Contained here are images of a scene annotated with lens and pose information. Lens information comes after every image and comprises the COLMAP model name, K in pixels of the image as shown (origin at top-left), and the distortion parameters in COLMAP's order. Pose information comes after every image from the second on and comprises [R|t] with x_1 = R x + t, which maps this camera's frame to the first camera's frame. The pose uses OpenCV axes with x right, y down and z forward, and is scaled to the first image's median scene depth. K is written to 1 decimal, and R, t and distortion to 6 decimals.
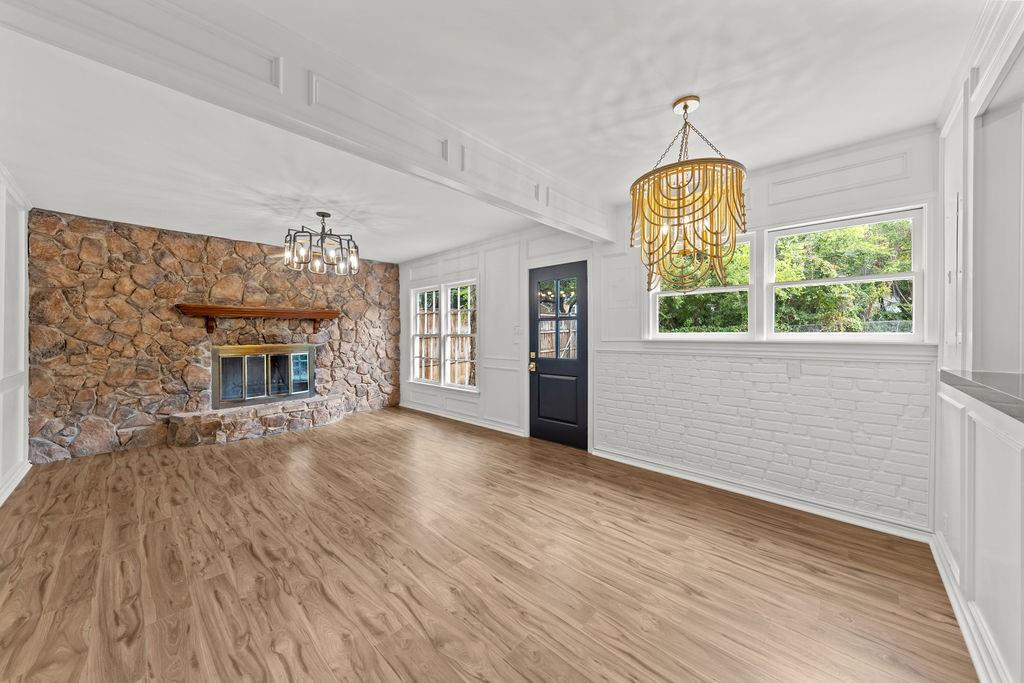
lens RADIAL K [[358.6, 0, 515.6], [0, 358.6, 336.5], [0, 0, 1]] dist [0.015419, -0.005516]
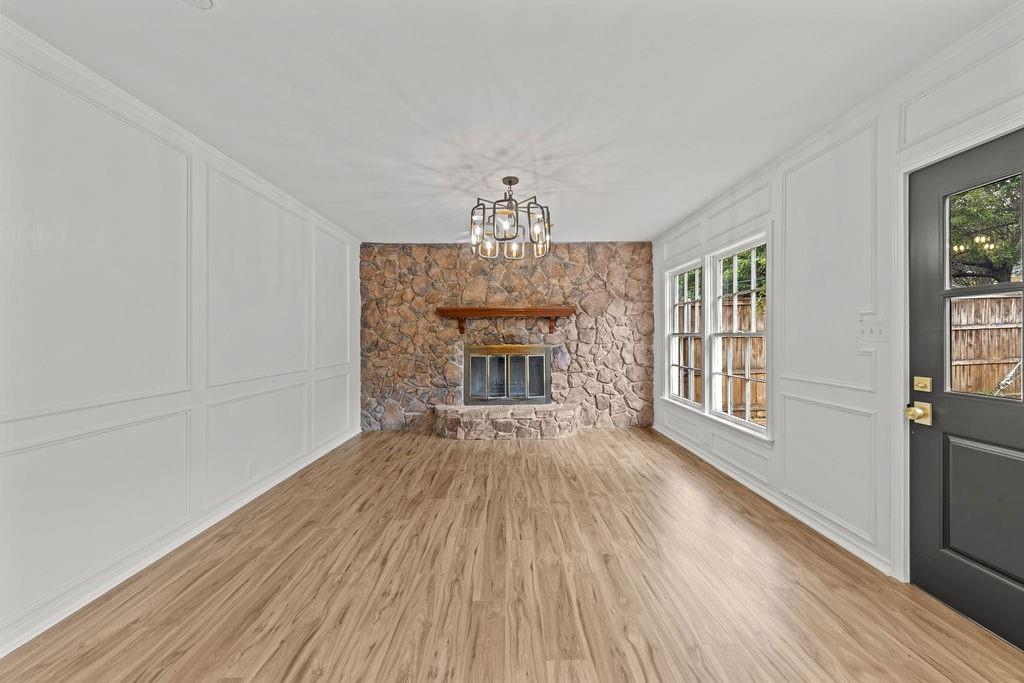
lens RADIAL K [[354.2, 0, 512.1], [0, 354.2, 334.3], [0, 0, 1]] dist [0.014263, -0.006200]
pose [[0.689715, -0.004817, -0.724065, 0.023312], [0.000462, 0.999981, -0.006213, -0.000190], [0.724081, 0.003951, 0.689704, 0.438738]]
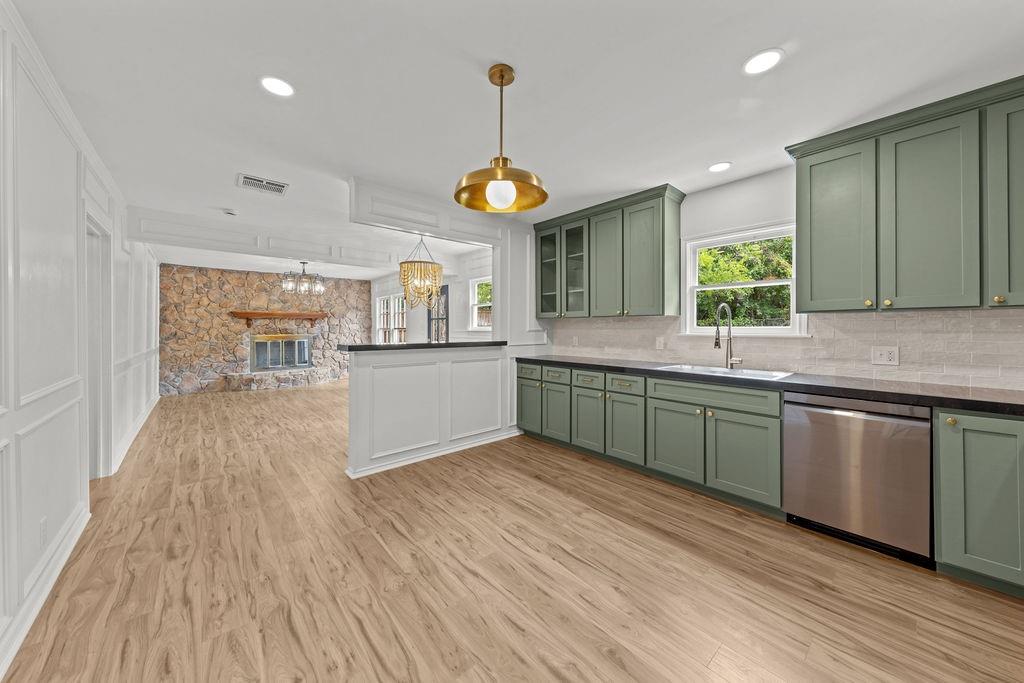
lens RADIAL K [[356.2, 0, 512.7], [0, 356.2, 330.0], [0, 0, 1]] dist [0.016124, -0.006127]
pose [[0.995134, -0.001343, -0.098524, 0.652143], [0.001177, 0.999998, -0.001740, 0.007521], [0.098526, 0.001616, 0.995133, -0.653883]]
